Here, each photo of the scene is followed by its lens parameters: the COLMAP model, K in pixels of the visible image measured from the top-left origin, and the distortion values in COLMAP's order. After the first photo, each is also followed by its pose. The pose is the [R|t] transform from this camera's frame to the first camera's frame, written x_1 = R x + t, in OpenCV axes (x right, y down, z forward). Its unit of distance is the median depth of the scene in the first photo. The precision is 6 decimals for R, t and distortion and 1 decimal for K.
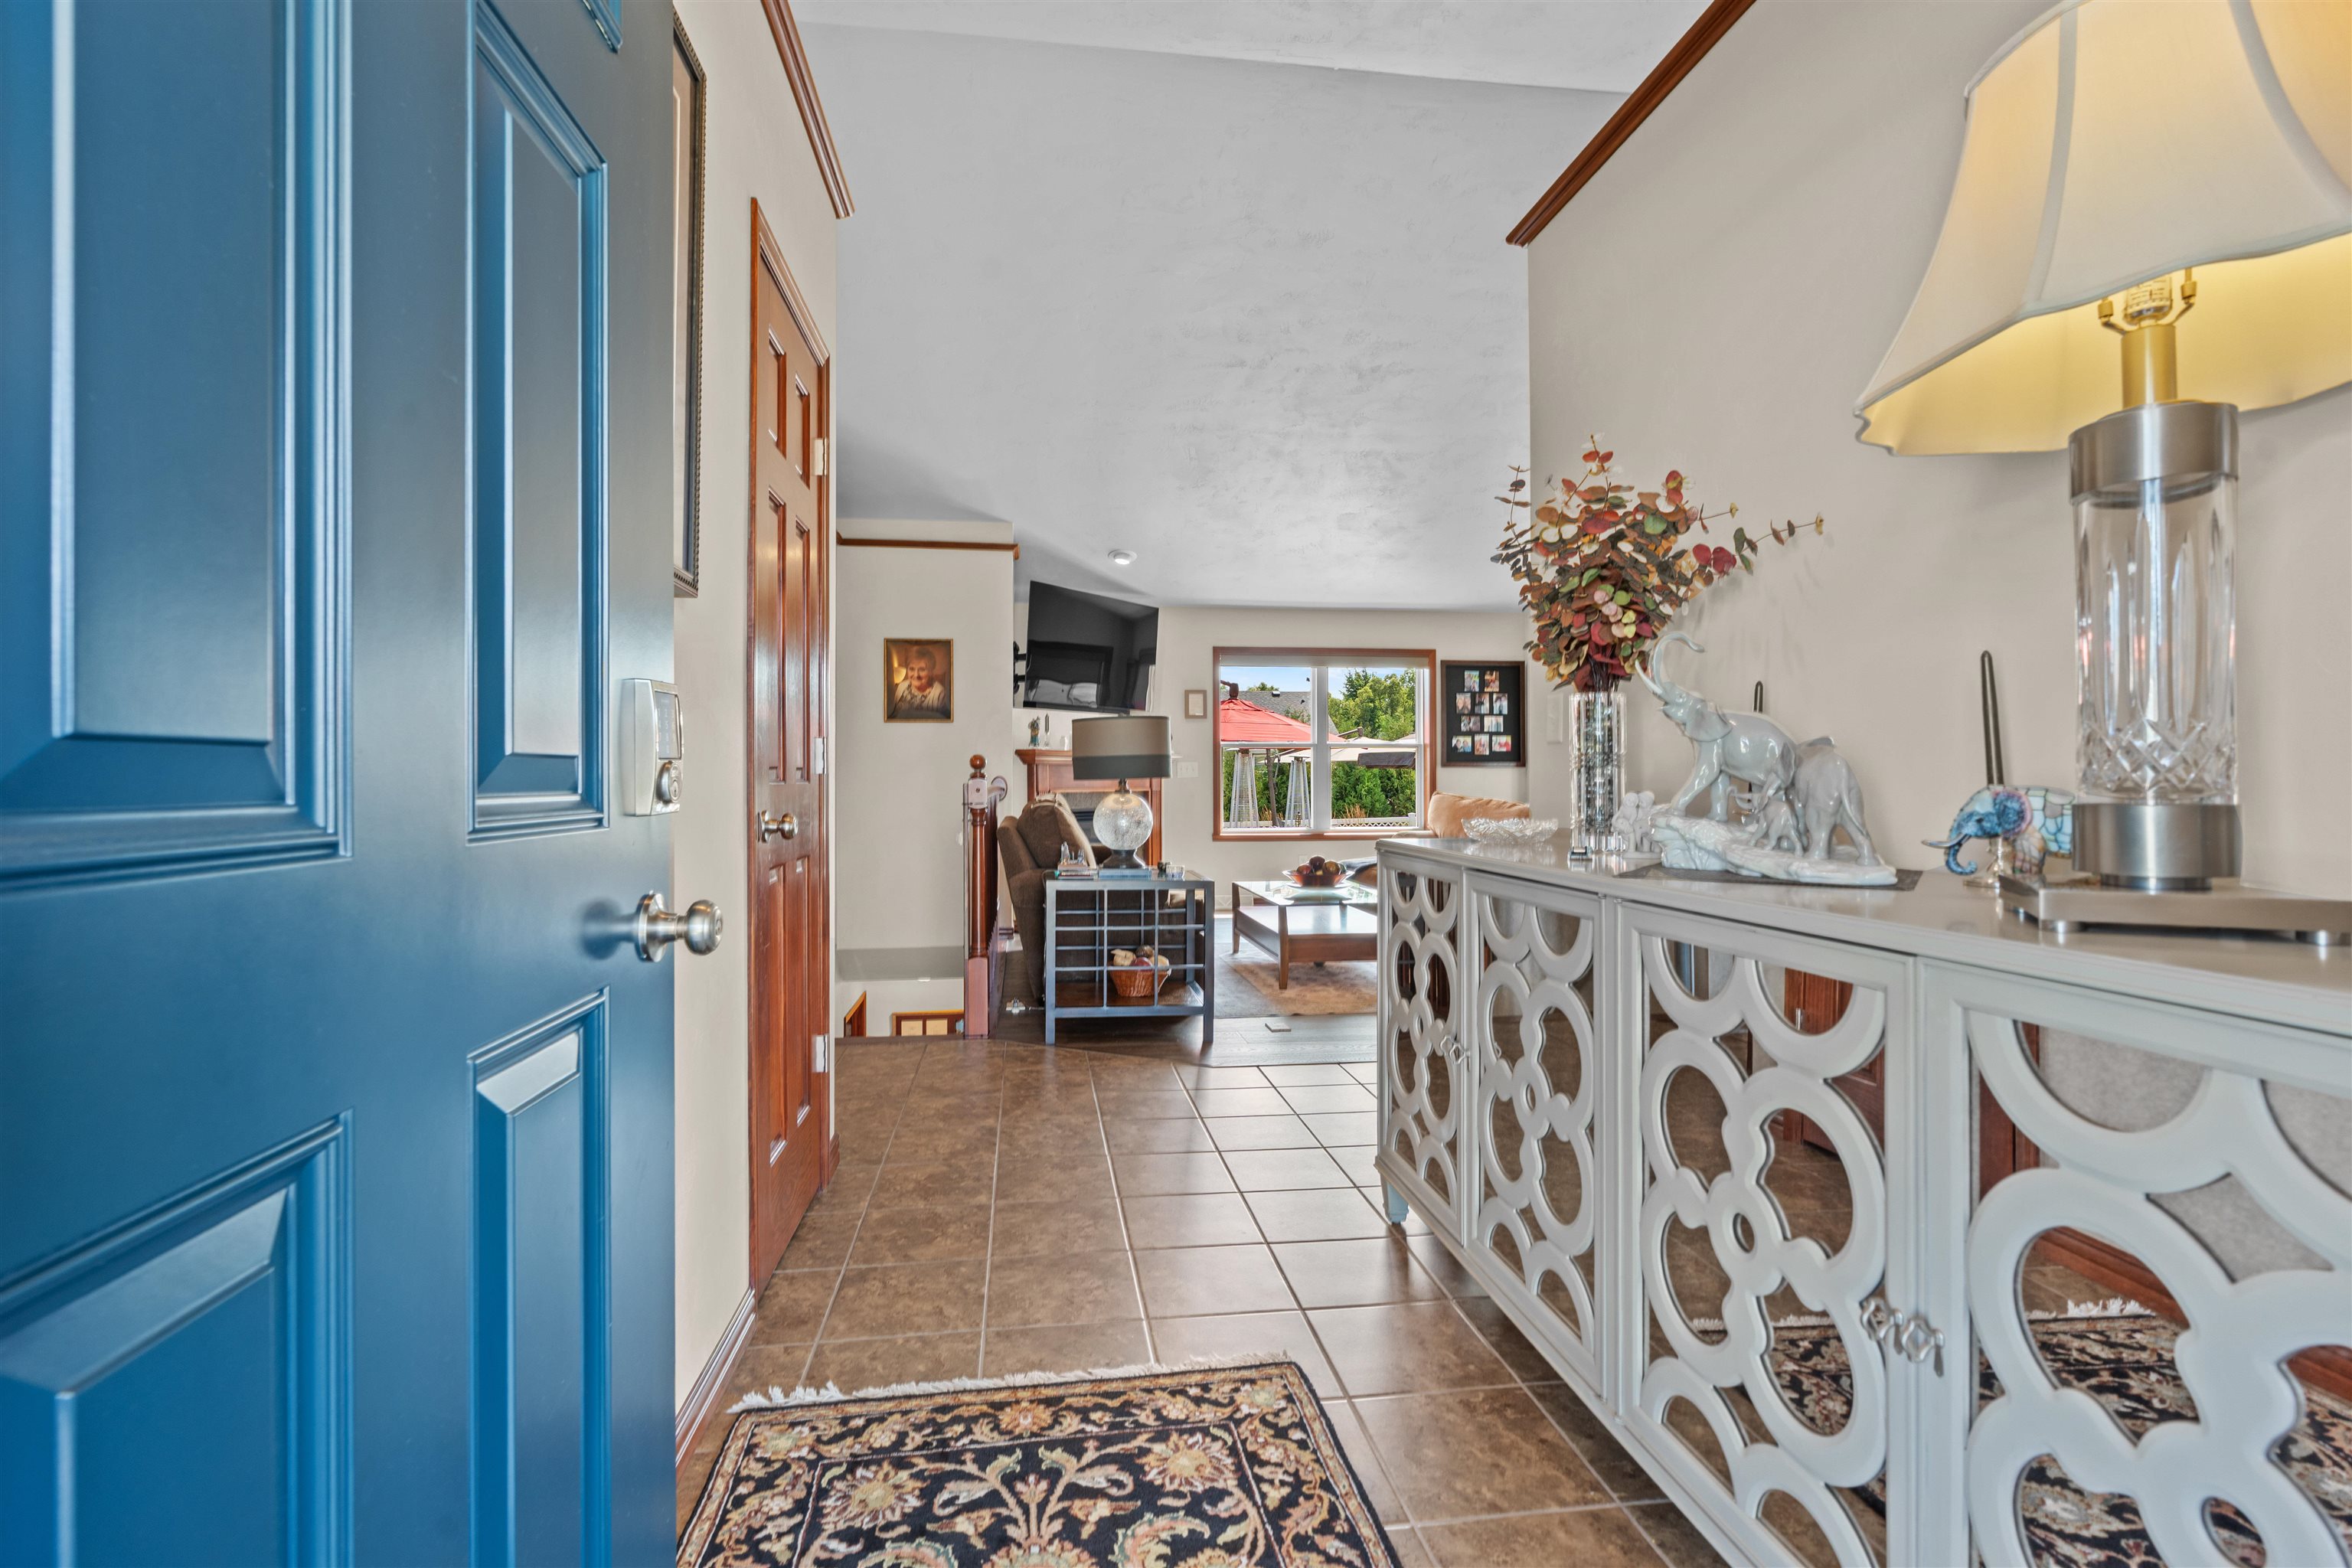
lens RADIAL K [[1061.3, 0, 1175.4], [0, 1061.3, 779.7], [0, 0, 1]] dist [-0.006641, 0.001671]
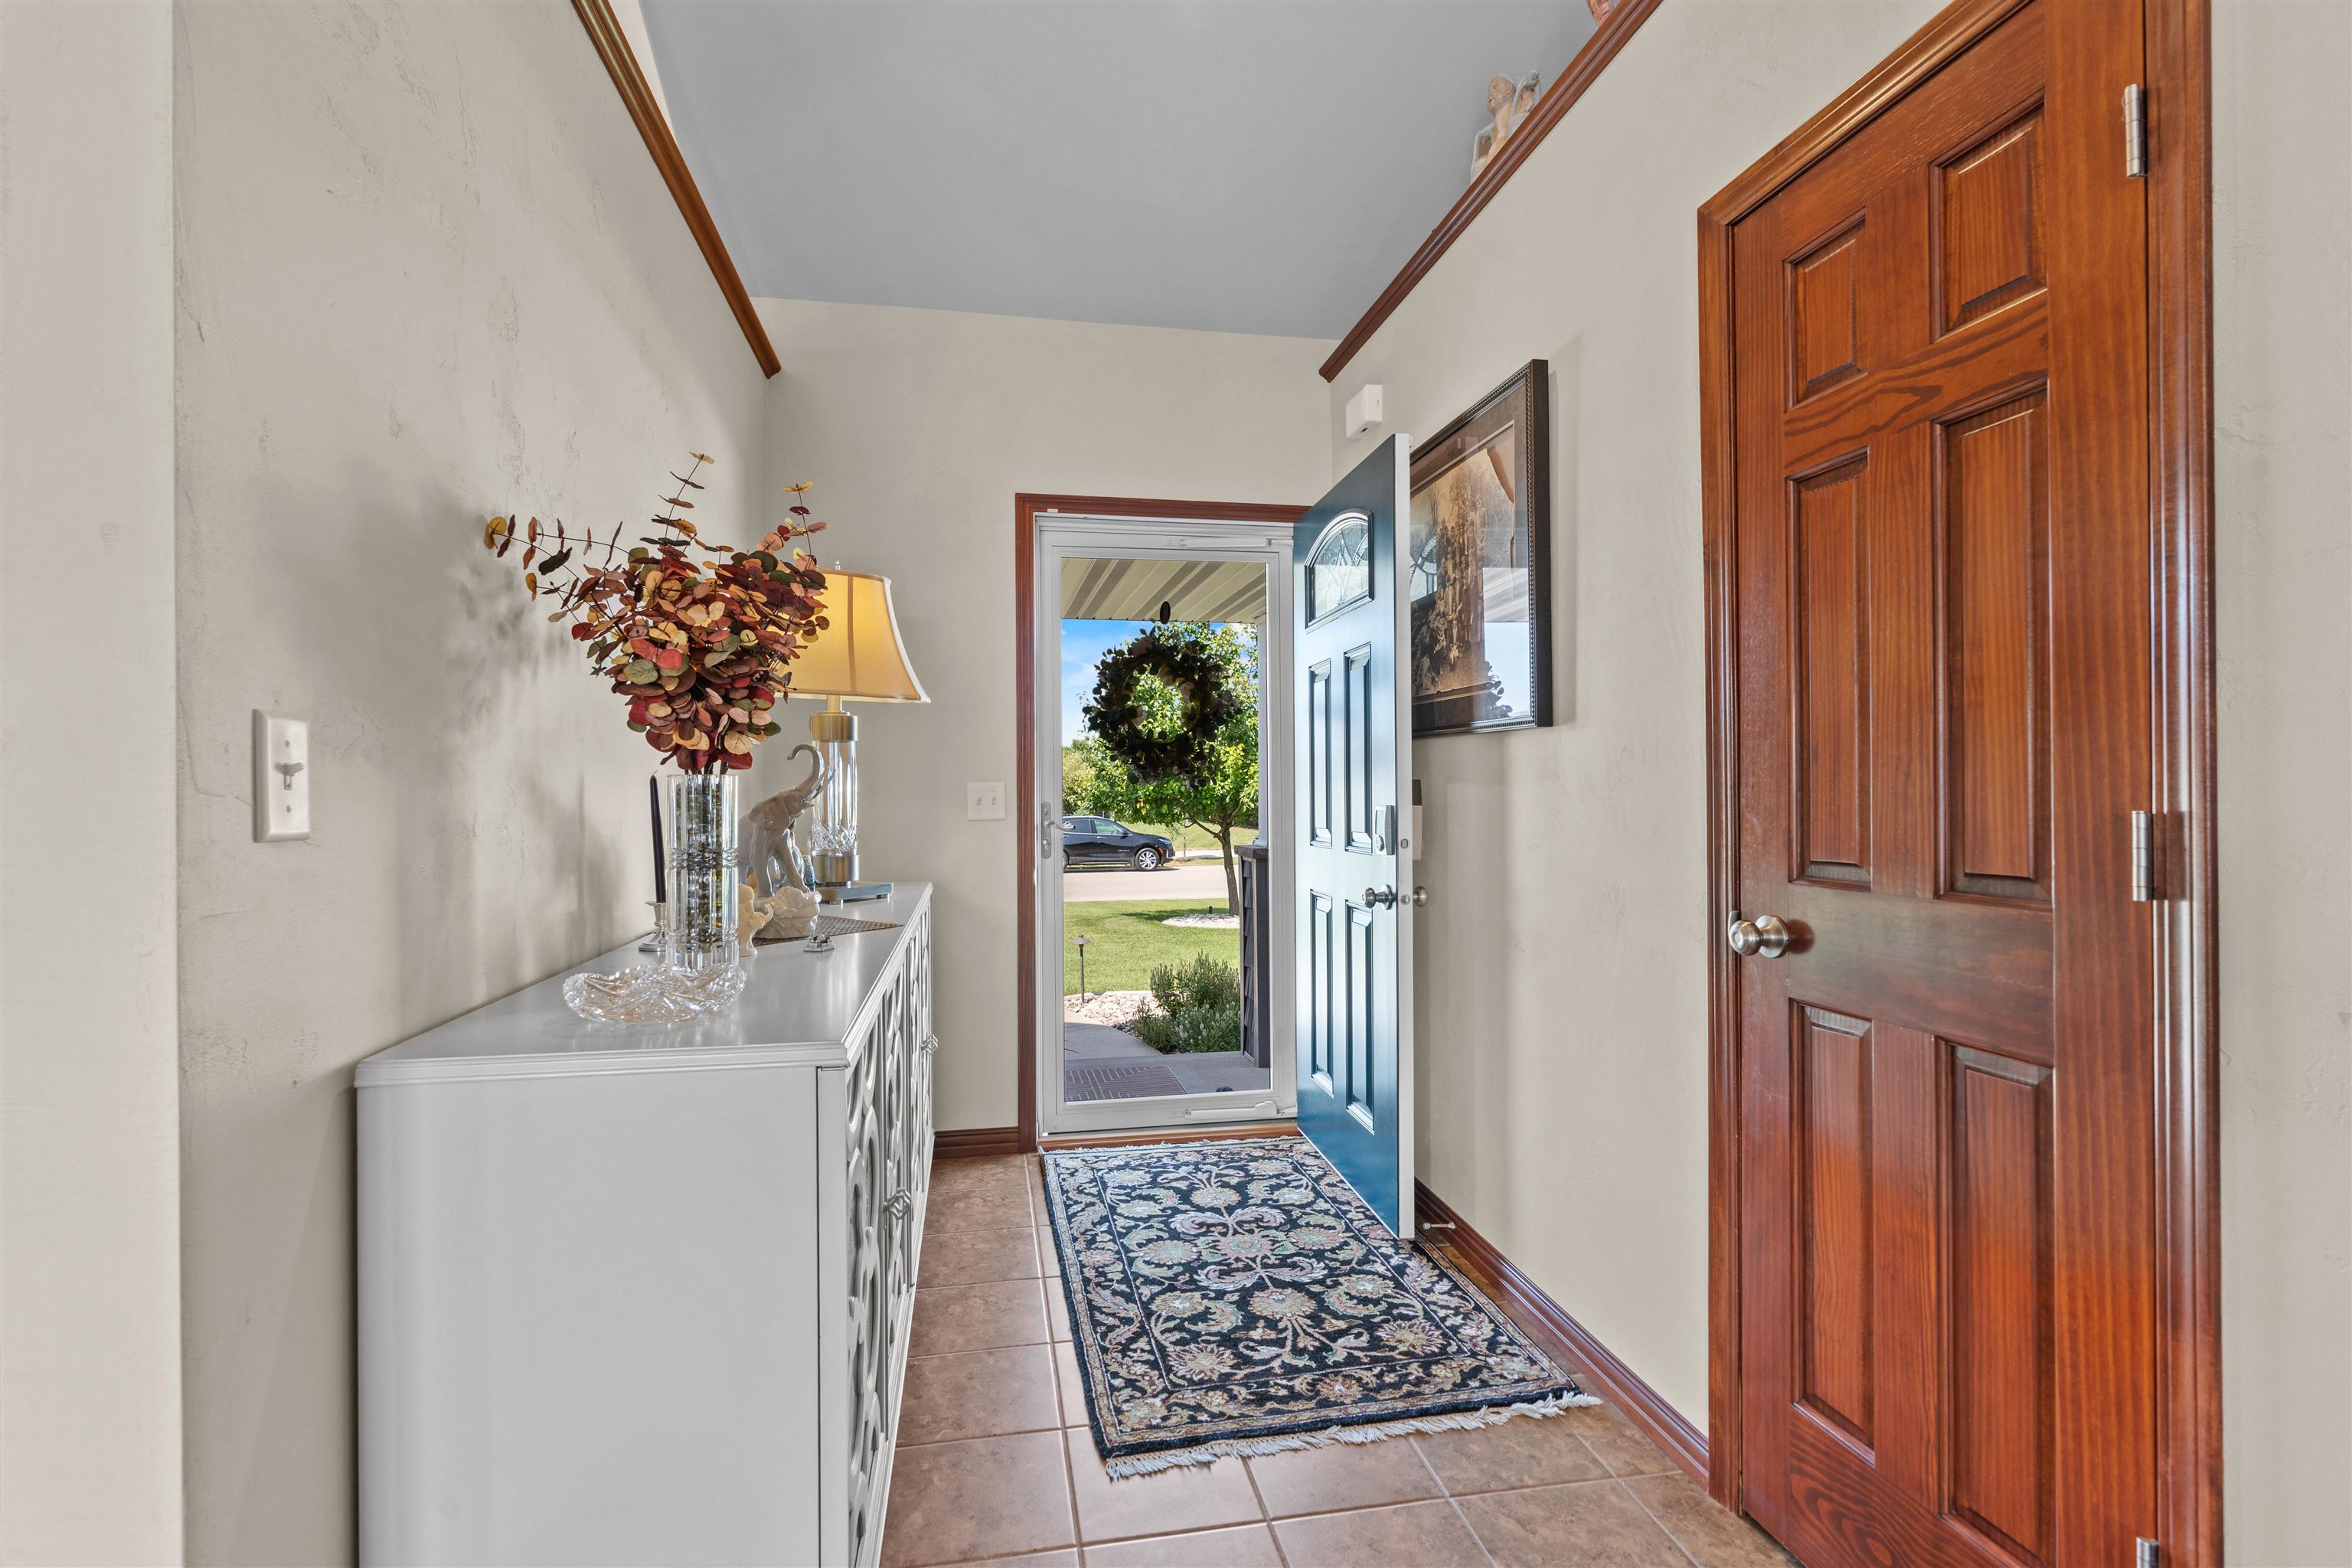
lens RADIAL K [[1061.3, 0, 1174.7], [0, 1061.3, 779.9], [0, 0, 1]] dist [-0.006641, 0.001671]
pose [[-0.998886, 0.003409, -0.047070, 0.108429], [0.003759, 0.999966, -0.007342, -0.090023], [0.047044, -0.007511, -0.998865, 2.354893]]
